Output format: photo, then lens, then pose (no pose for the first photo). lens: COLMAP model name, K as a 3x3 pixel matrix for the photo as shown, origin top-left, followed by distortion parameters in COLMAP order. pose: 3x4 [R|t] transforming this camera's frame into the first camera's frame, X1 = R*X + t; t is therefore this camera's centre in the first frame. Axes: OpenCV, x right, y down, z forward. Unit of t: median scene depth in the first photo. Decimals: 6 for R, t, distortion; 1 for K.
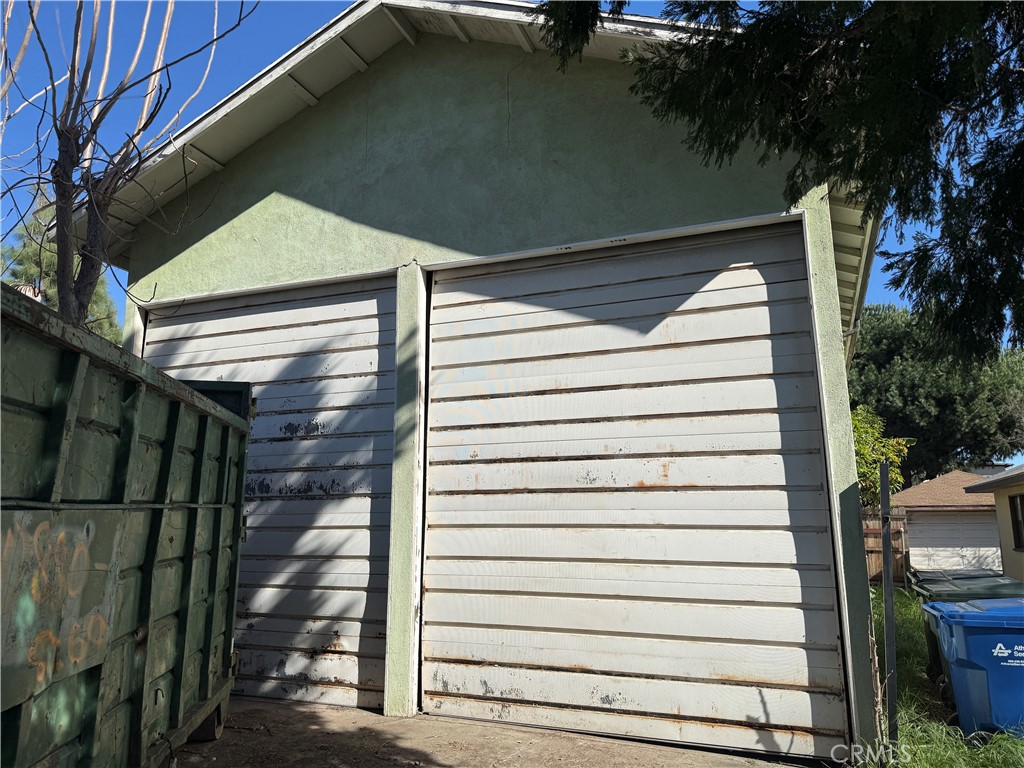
lens RADIAL K [[721.5, 0, 506.2], [0, 721.5, 376.8], [0, 0, 1]] dist [0.033067, -0.031554]
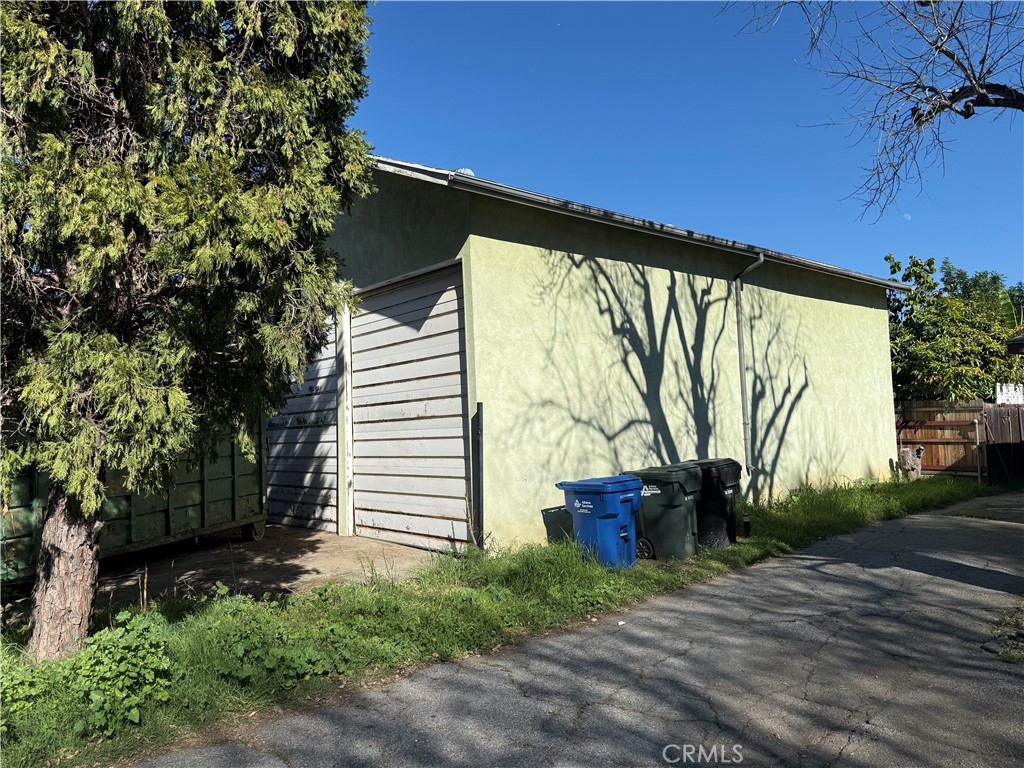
lens RADIAL K [[721.5, 0, 519.5], [0, 721.5, 385.1], [0, 0, 1]] dist [0.033067, -0.031554]
pose [[0.894566, -0.060977, -0.442757, 1.141121], [0.124945, 0.985270, 0.116752, -0.099981], [0.429116, -0.159763, 0.889008, -0.455906]]
